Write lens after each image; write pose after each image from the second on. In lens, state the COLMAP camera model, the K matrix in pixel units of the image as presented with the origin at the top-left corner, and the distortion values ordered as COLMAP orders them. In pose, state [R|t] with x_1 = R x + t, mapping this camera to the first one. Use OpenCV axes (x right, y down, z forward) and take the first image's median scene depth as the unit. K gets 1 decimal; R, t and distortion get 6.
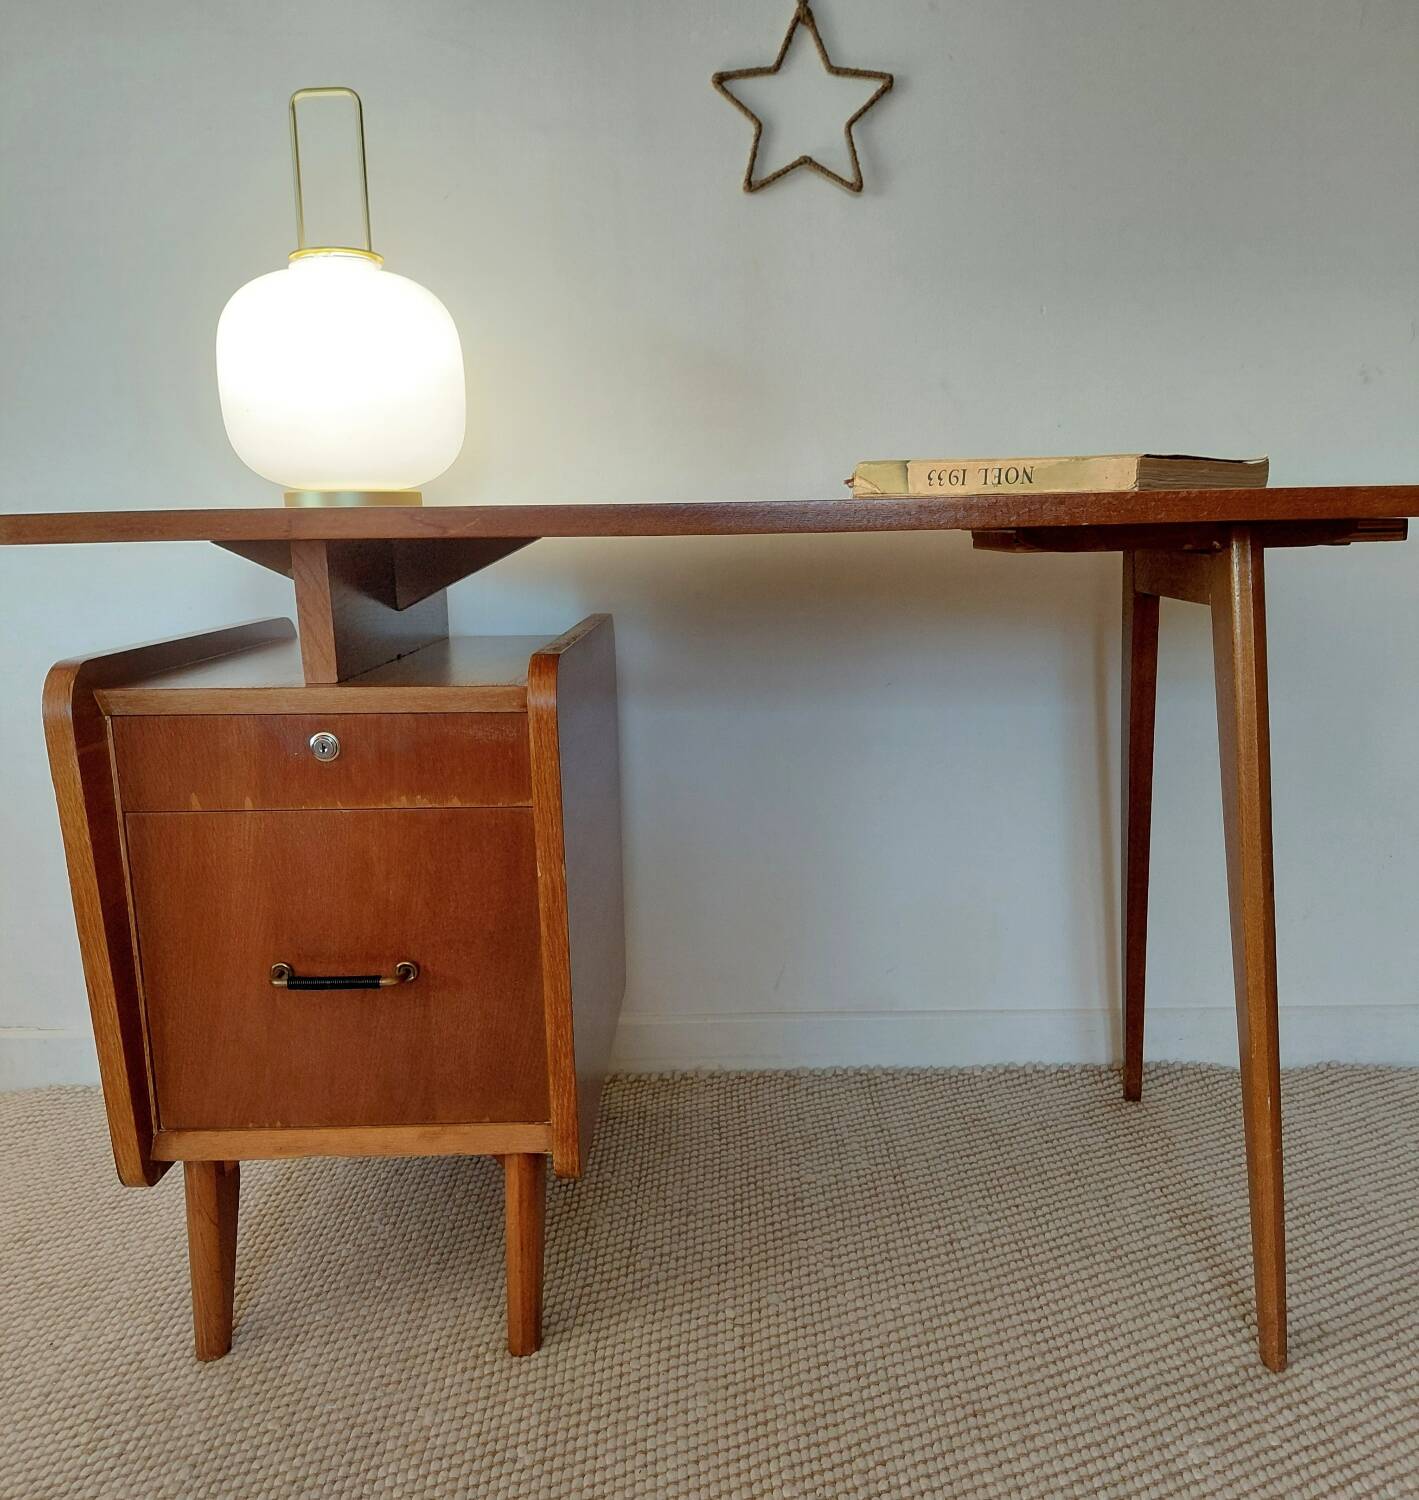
lens RADIAL K [[1417.0, 0, 732.4], [0, 1417.0, 845.6], [0, 0, 1]] dist [-0.005720, 0.000000]
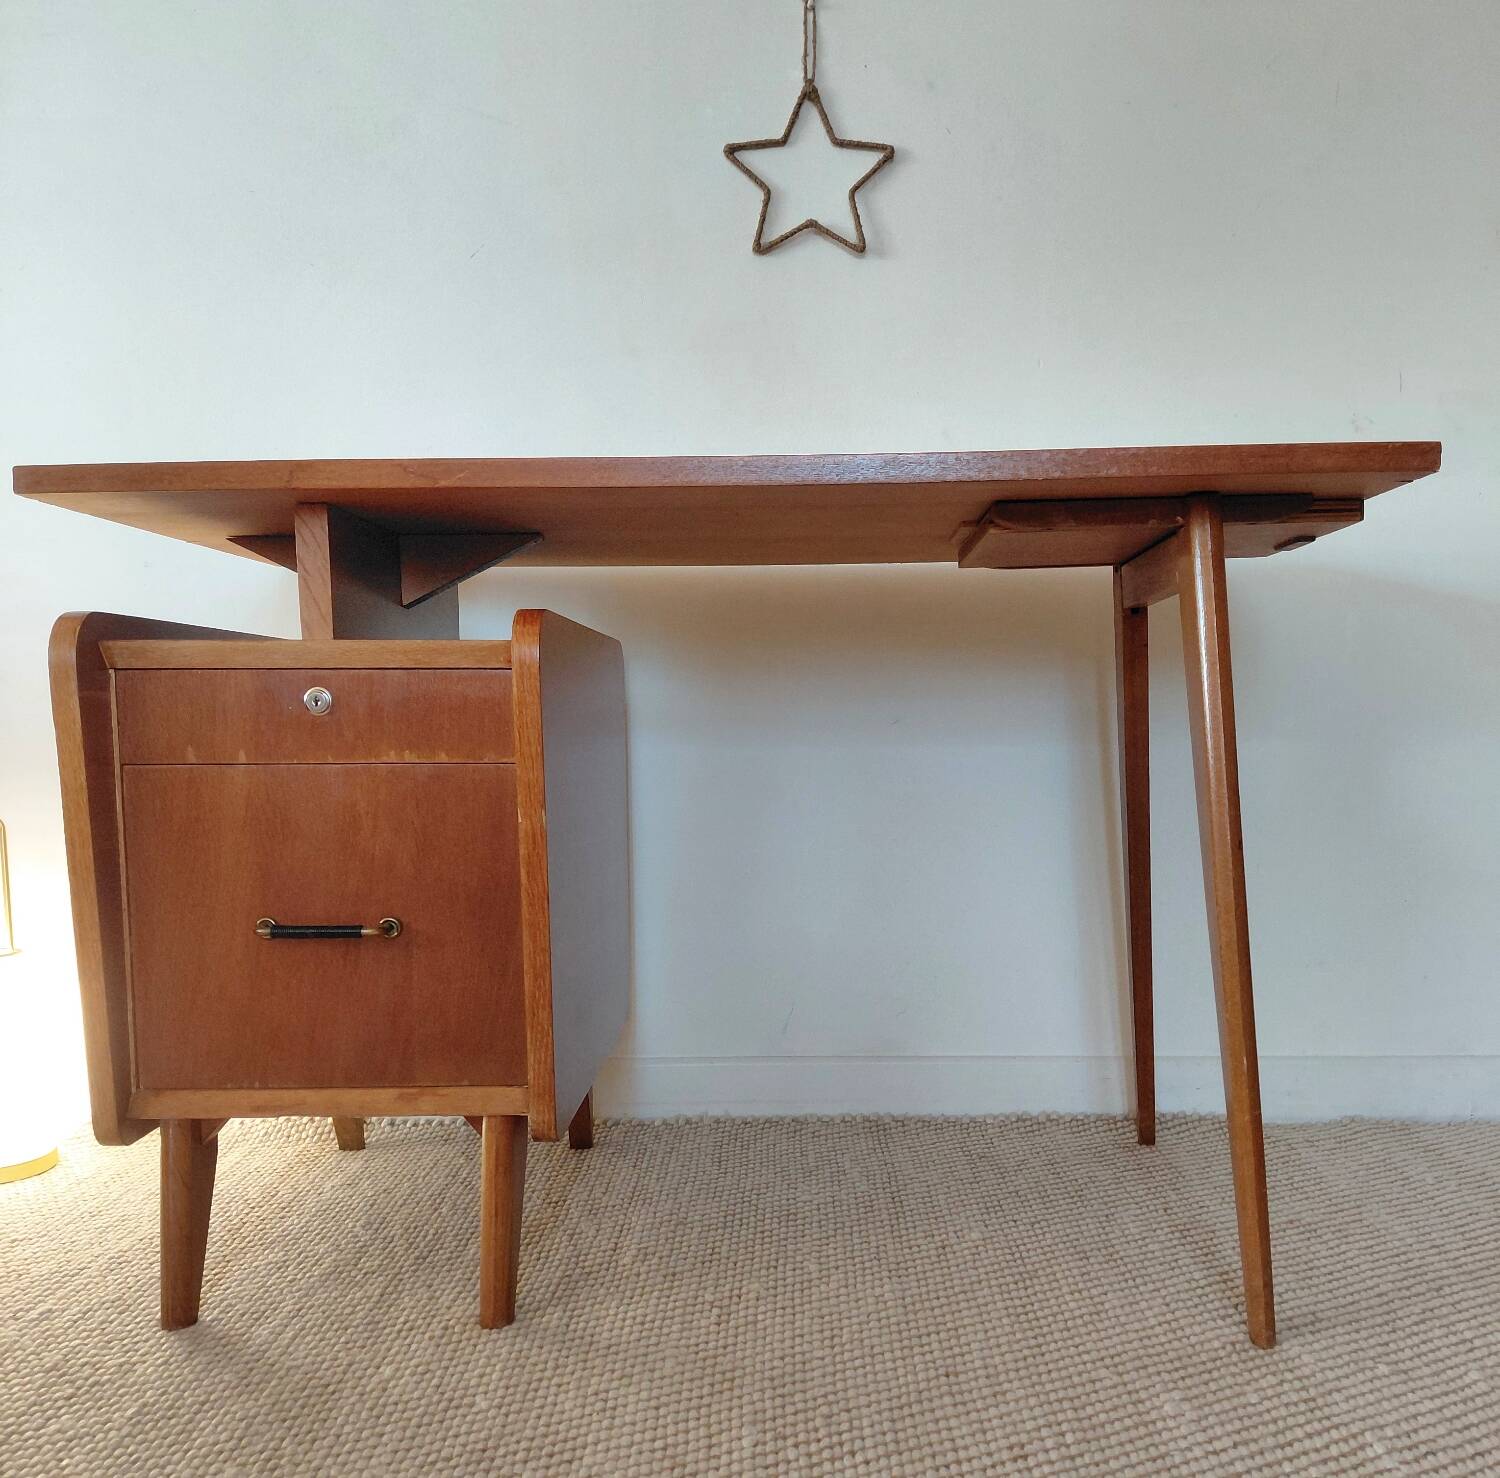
lens RADIAL K [[1473.0, 0, 779.9], [0, 1473.0, 865.7], [0, 0, 1]] dist [0.011300, 0.000000]
pose [[0.999834, 0.008269, -0.016226, 0.053902], [-0.010233, 0.992114, -0.124918, 0.141369], [0.015065, 0.125063, 0.992034, -0.040901]]
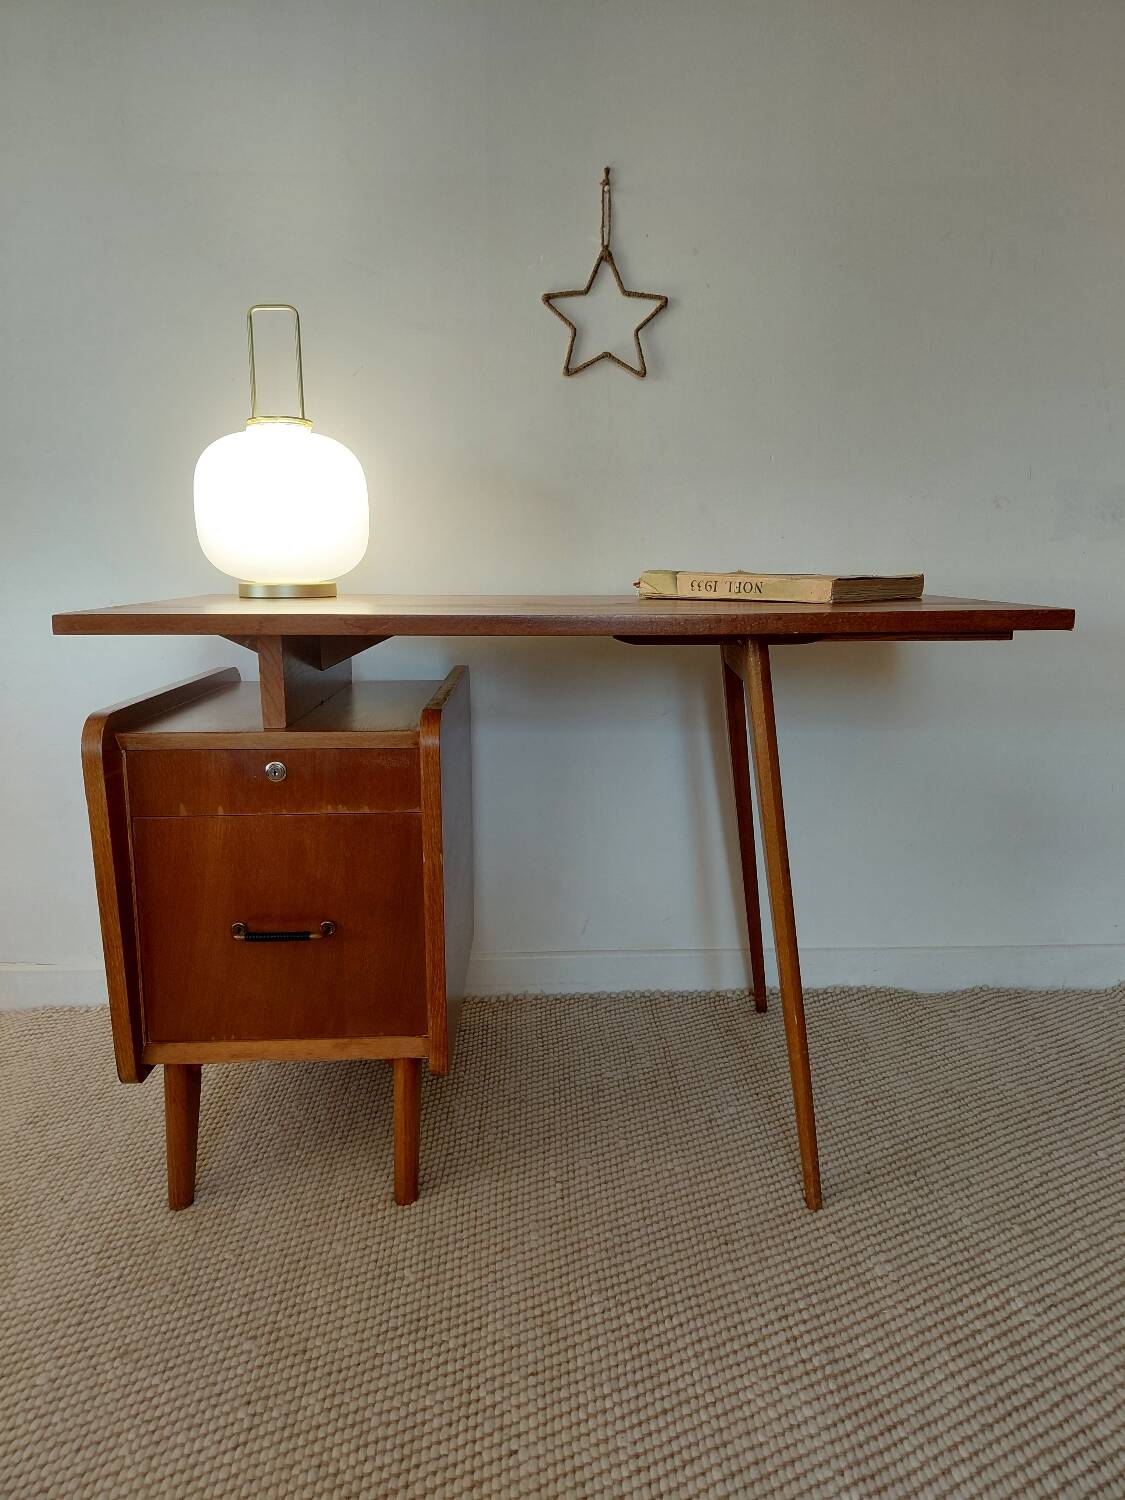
lens RADIAL K [[1116.6, 0, 577.8], [0, 1116.6, 736.0], [0, 0, 1]] dist [0.011090, -0.036344]
pose [[0.999403, 0.005771, 0.034073, -0.015100], [-0.003647, 0.998065, -0.062078, -0.028572], [-0.034365, 0.061917, 0.997490, -0.114134]]
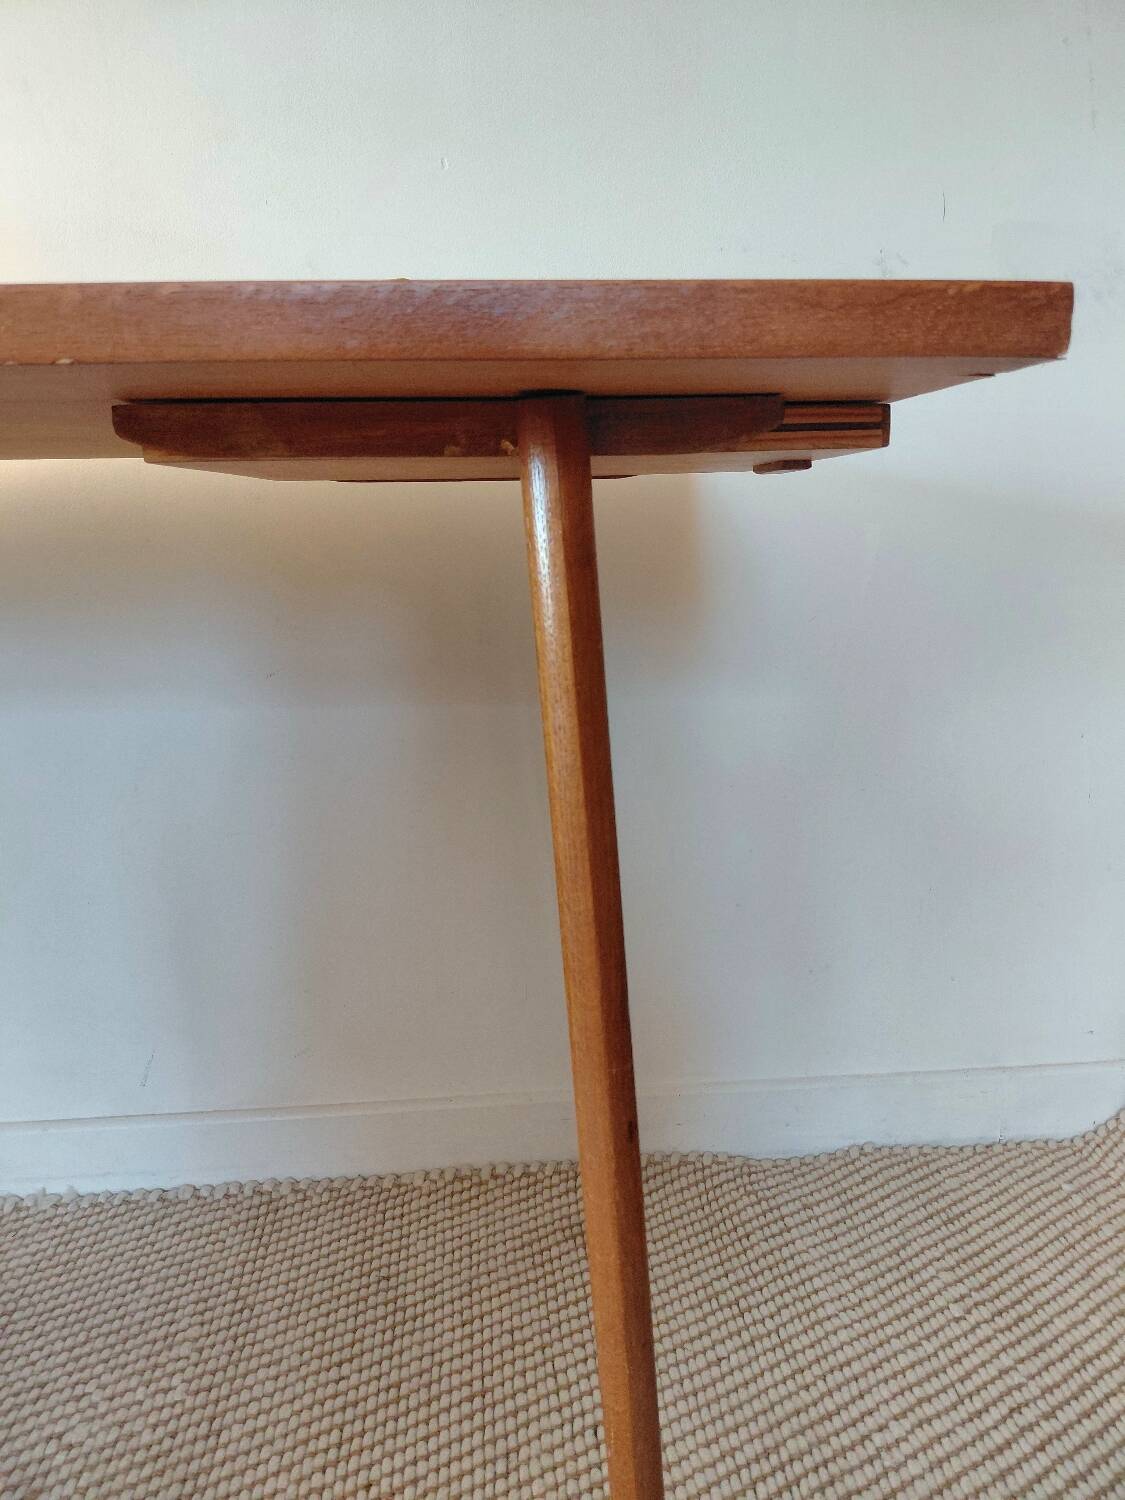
lens RADIAL K [[1116.6, 0, 573.0], [0, 1116.6, 767.7], [0, 0, 1]] dist [0.011090, -0.036344]
pose [[0.996131, -0.016779, 0.086264, 0.258221], [0.016874, 0.999858, -0.000373, -0.078293], [-0.086245, 0.001827, 0.996272, 0.478859]]
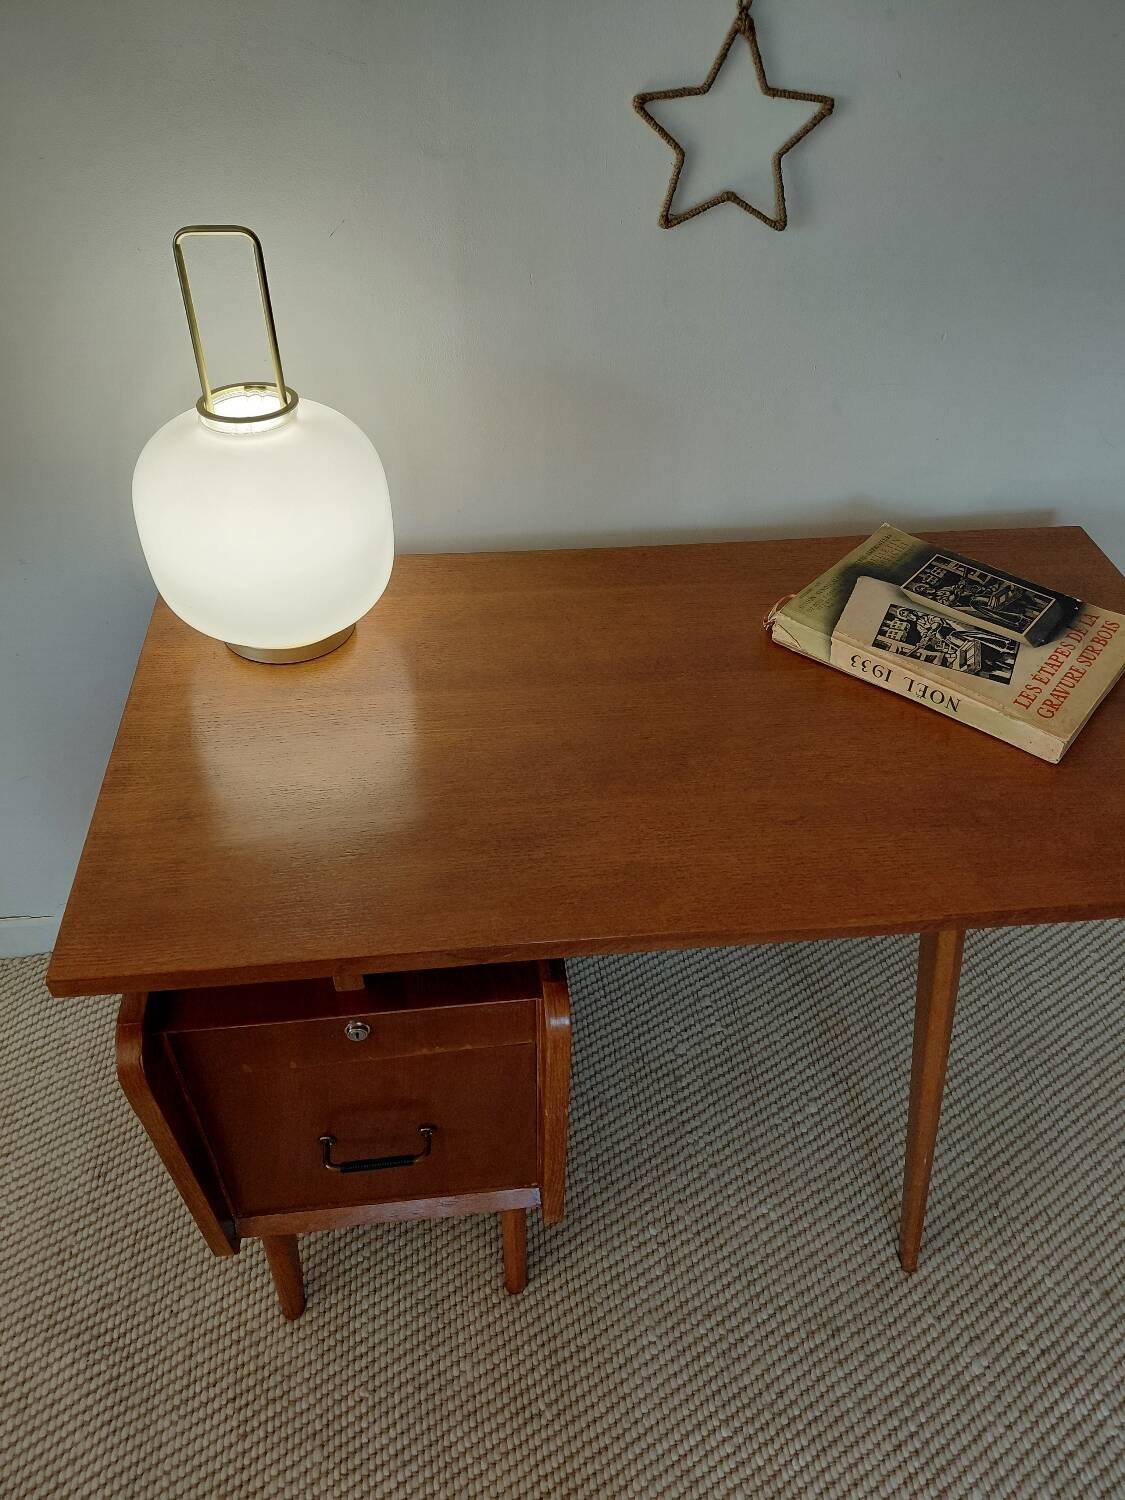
lens RADIAL K [[1116.6, 0, 574.3], [0, 1116.6, 748.1], [0, 0, 1]] dist [0.011090, -0.036344]
pose [[0.992959, -0.051671, 0.106591, -0.153058], [-0.005966, 0.876890, 0.480655, -0.556473], [-0.118305, -0.477906, 0.870408, 0.230491]]
